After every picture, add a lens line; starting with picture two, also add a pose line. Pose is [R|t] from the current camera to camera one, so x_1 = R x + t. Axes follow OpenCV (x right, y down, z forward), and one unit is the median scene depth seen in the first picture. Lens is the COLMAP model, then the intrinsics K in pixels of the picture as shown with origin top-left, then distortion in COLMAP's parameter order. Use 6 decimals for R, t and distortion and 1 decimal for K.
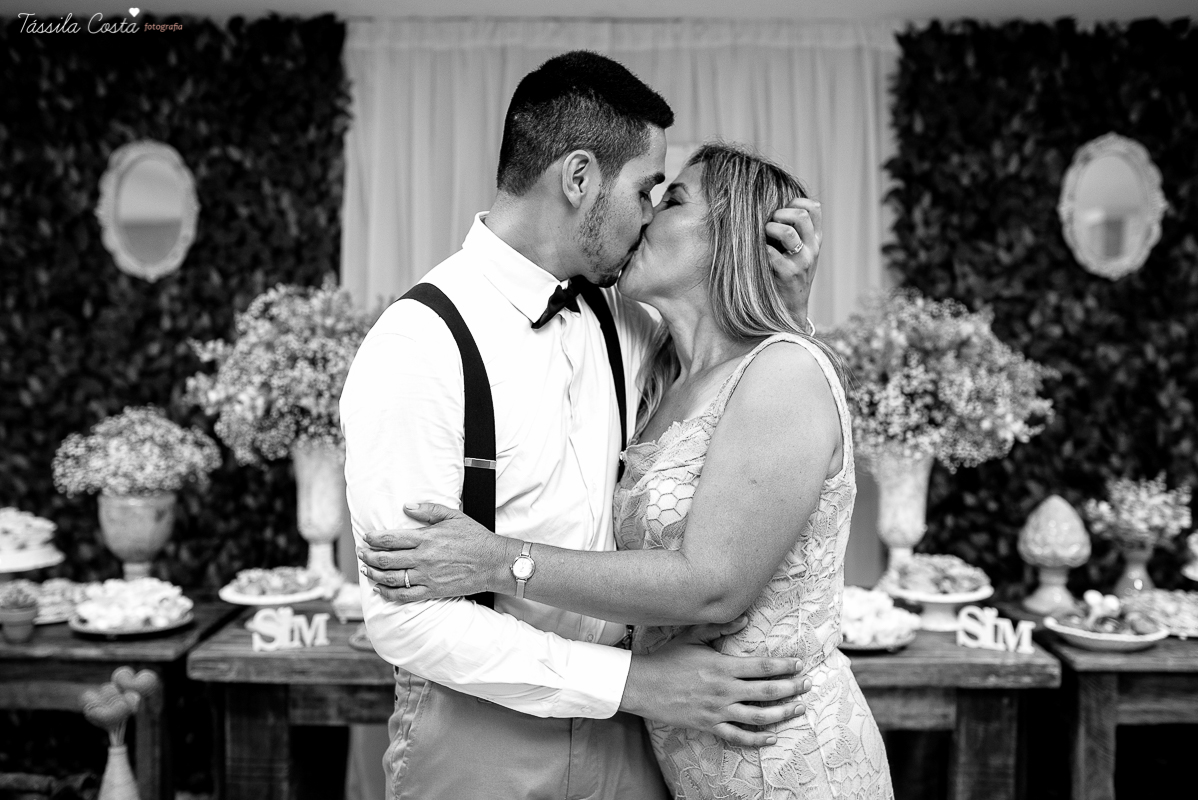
lens RADIAL K [[1199.0, 0, 596.2], [0, 1199.0, 402.2], [0, 0, 1]] dist [-0.023190, 0.000000]
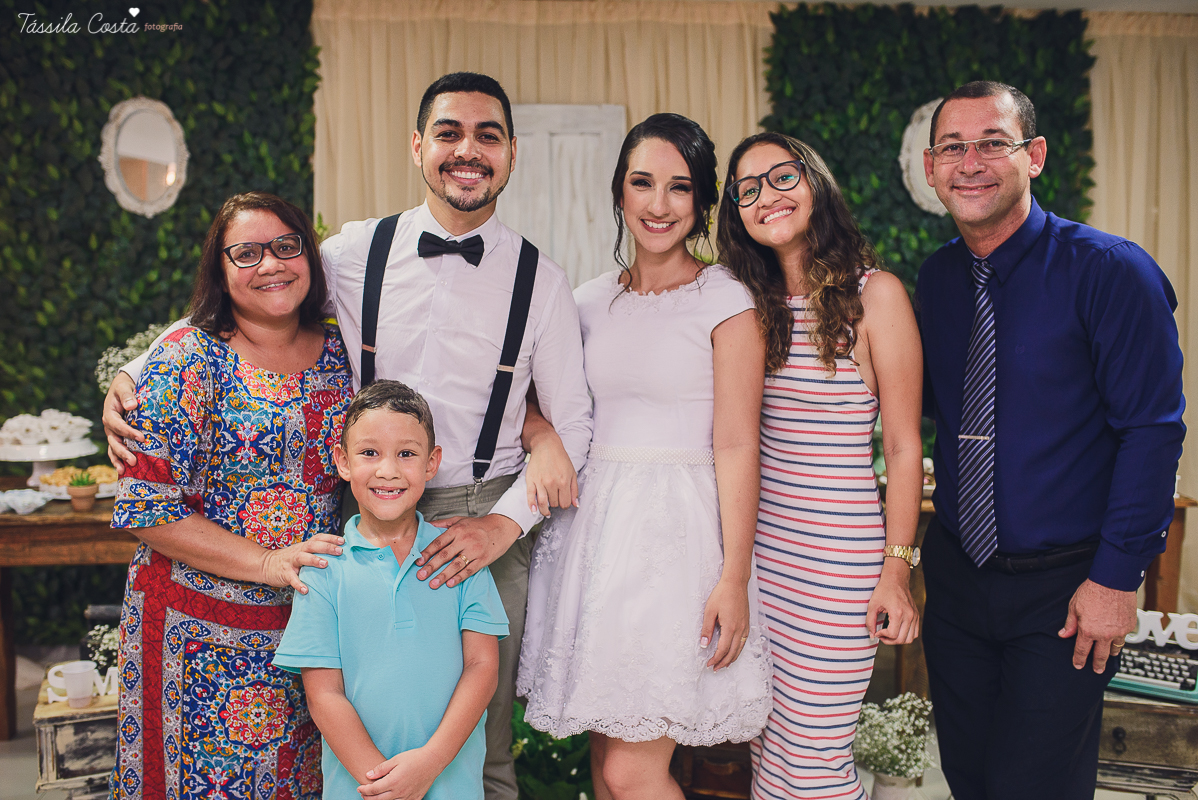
lens RADIAL K [[1149.7, 0, 597.0], [0, 1149.7, 401.7], [0, 0, 1]] dist [-0.022031, 0.000000]
pose [[0.995605, -0.015240, 0.092406, -0.040795], [0.008807, 0.997534, 0.069628, 0.004610], [-0.093239, -0.068508, 0.993284, -0.176410]]
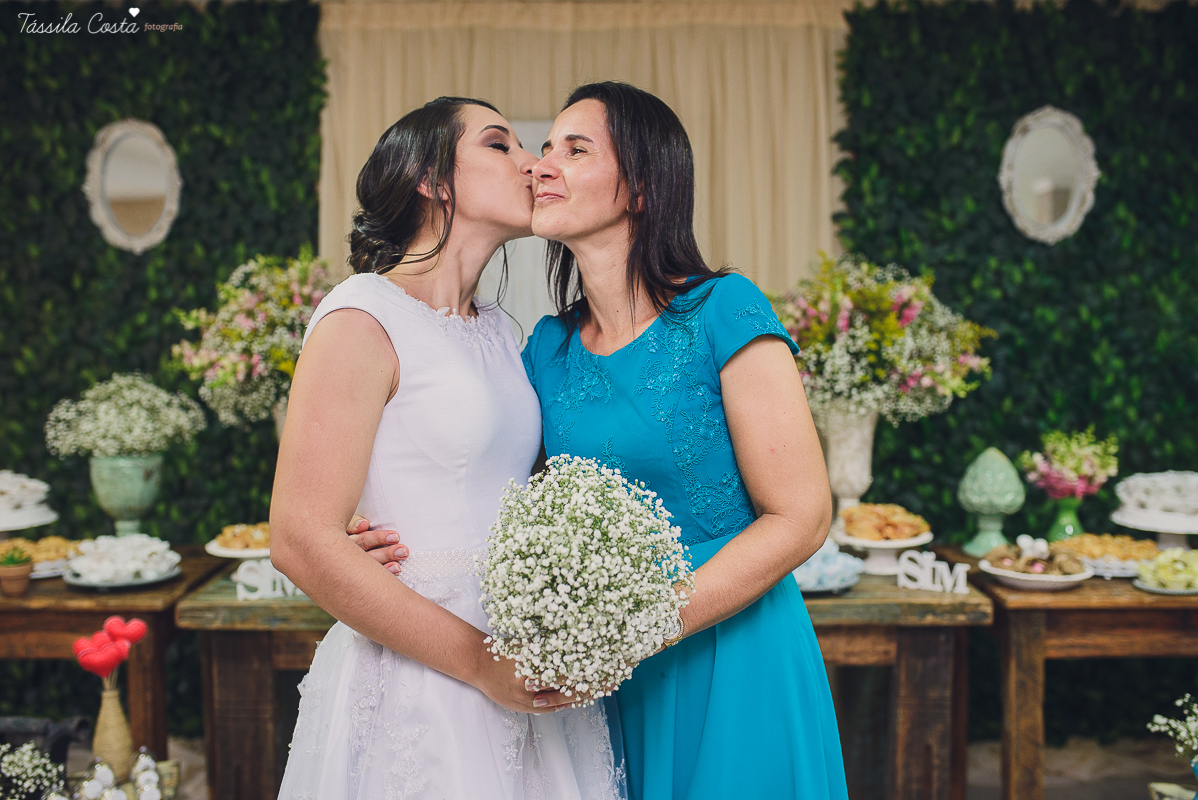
lens RADIAL K [[1149.7, 0, 596.3], [0, 1149.7, 401.0], [0, 0, 1]] dist [-0.022031, 0.000000]
pose [[0.999810, -0.010439, 0.016461, 0.012028], [0.009989, 0.999581, 0.027158, 0.004430], [-0.016738, -0.026988, 0.999496, -0.013950]]
